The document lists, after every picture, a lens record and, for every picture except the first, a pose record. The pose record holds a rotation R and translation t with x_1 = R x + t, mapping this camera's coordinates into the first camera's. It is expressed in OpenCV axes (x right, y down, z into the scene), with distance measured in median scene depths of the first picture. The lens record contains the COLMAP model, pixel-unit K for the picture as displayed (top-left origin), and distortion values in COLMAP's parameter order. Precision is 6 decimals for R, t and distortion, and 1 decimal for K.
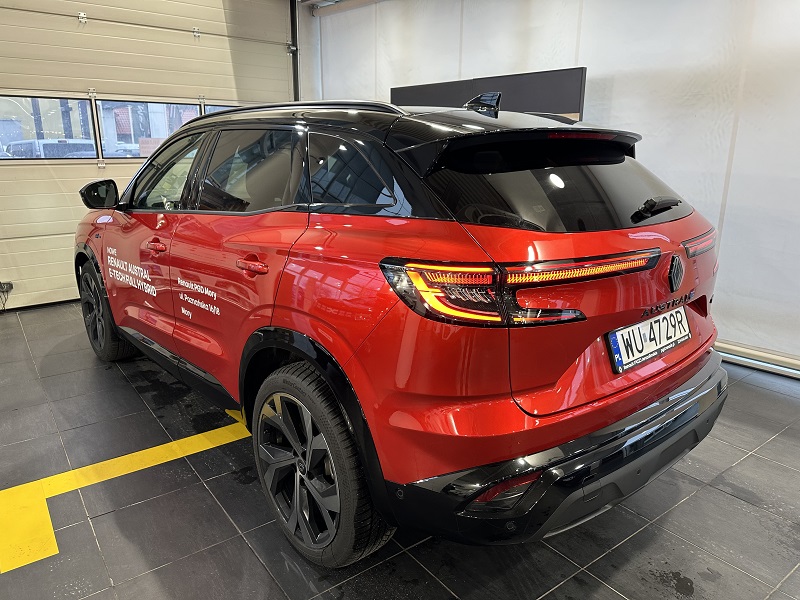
lens RADIAL K [[569.0, 0, 410.9], [0, 569.0, 301.1], [0, 0, 1]] dist [-0.000922, -0.002711]
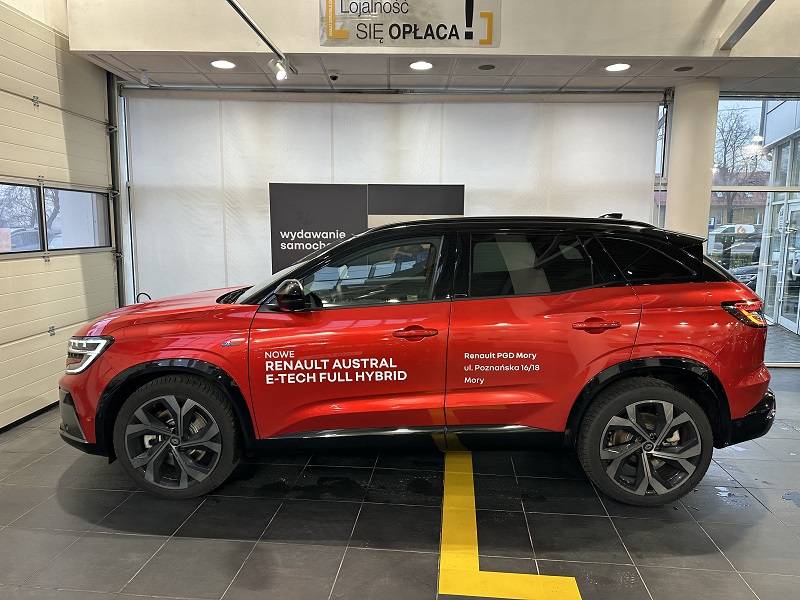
lens RADIAL K [[566.1, 0, 400.0], [0, 566.1, 300.0], [0, 0, 1]] dist [0.054541, -0.076040]
pose [[0.689107, -0.091313, 0.718884, -1.107346], [0.185328, 0.981246, -0.053013, -0.093711], [-0.700561, 0.169761, 0.693106, 0.203884]]
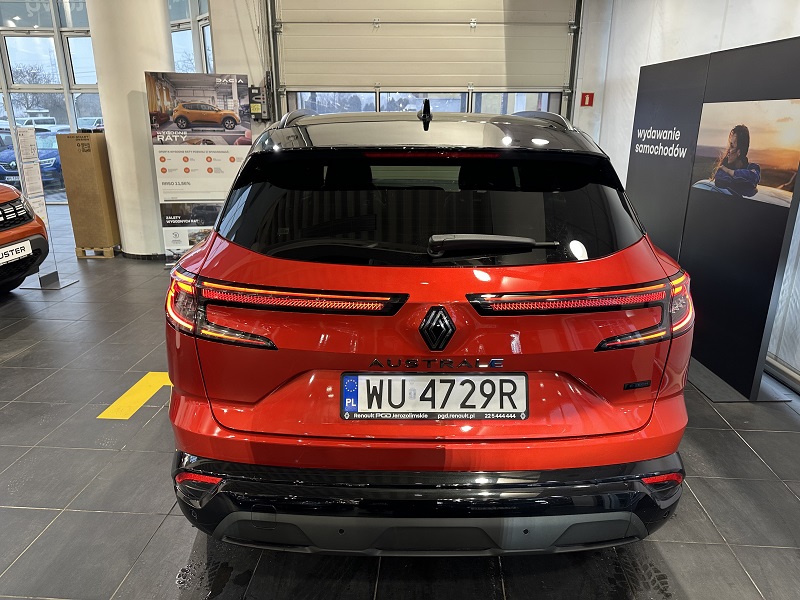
lens RADIAL K [[566.1, 0, 400.0], [0, 566.1, 300.0], [0, 0, 1]] dist [0.054541, -0.076040]
pose [[0.752021, 0.200297, -0.627970, 0.517426], [-0.173983, 0.979243, 0.103988, -0.091856], [0.635763, 0.031055, 0.771259, 0.182201]]
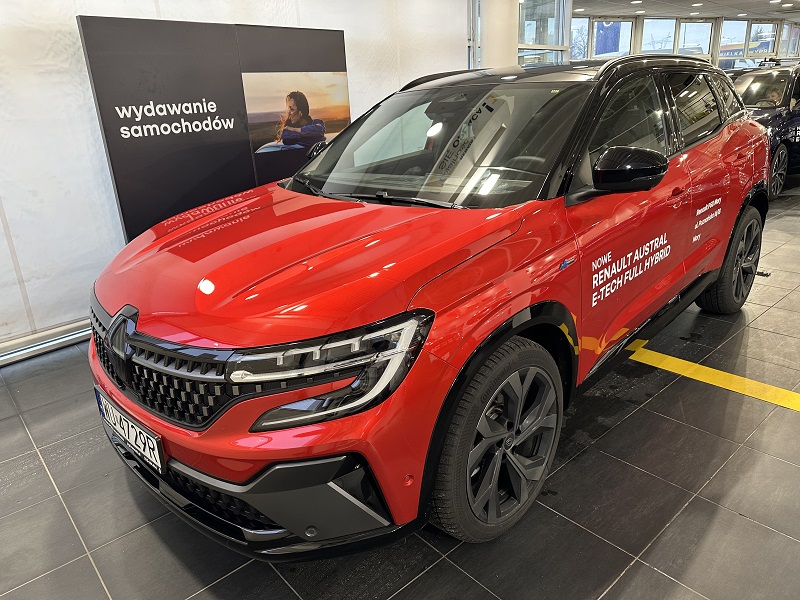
lens RADIAL K [[566.1, 0, 400.0], [0, 566.1, 300.0], [0, 0, 1]] dist [0.054541, -0.076040]
pose [[-0.063173, -0.337907, 0.939057, -1.197029], [0.305934, 0.889079, 0.340504, -0.358074], [-0.949955, 0.308800, 0.047212, 1.260603]]
